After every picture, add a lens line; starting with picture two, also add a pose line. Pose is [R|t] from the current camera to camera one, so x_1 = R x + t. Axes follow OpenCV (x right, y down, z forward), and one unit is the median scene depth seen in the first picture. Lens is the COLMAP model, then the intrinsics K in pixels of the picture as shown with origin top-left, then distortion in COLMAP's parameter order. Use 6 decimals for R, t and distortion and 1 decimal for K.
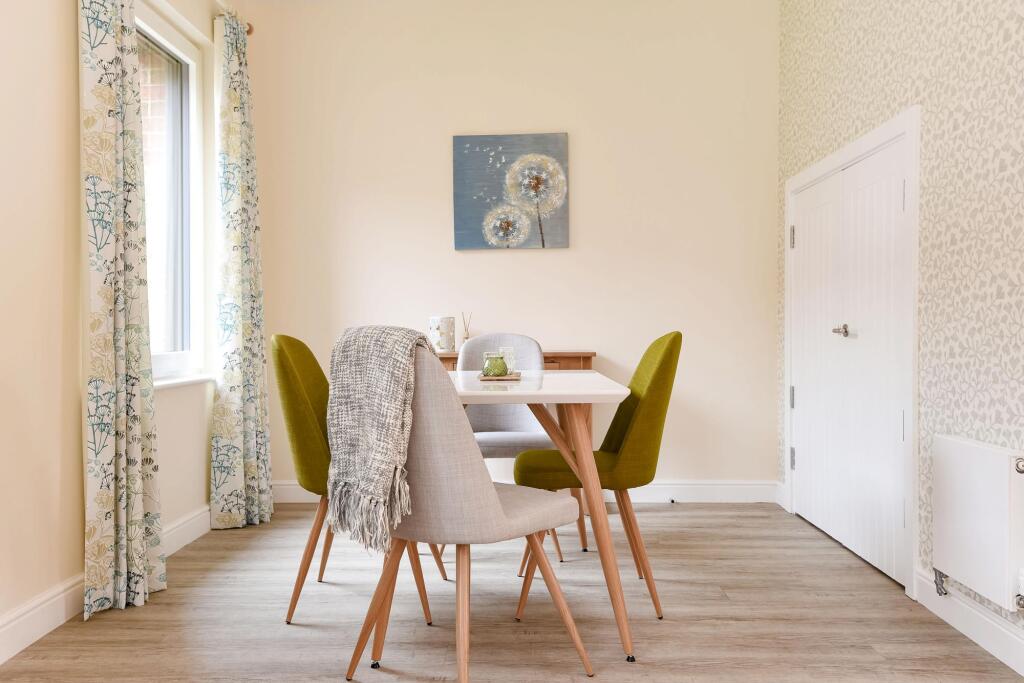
lens RADIAL K [[854.9, 0, 512.0], [0, 854.9, 341.5], [0, 0, 1]] dist [0.029415, 0.001425]
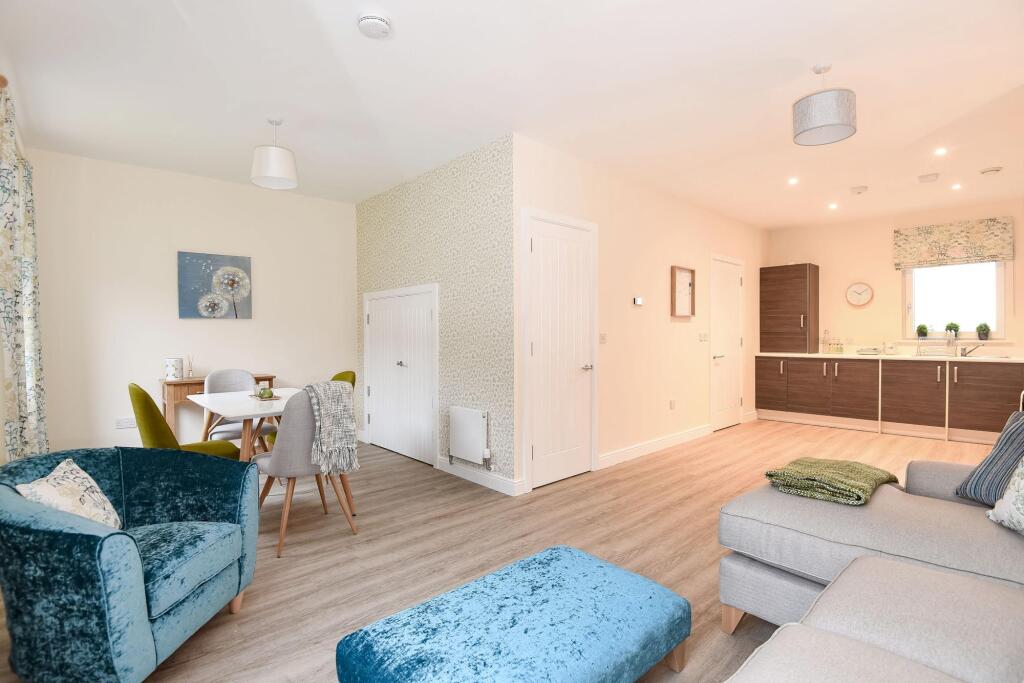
lens RADIAL K [[476.8, 0, 512.0], [0, 476.8, 341.5], [0, 0, 1]] dist [-0.045097, -0.000109]
pose [[0.717542, -0.006183, 0.696488, -0.240718], [0.009742, 0.999952, -0.001160, -0.054206], [-0.696447, 0.007618, 0.717568, -0.126335]]
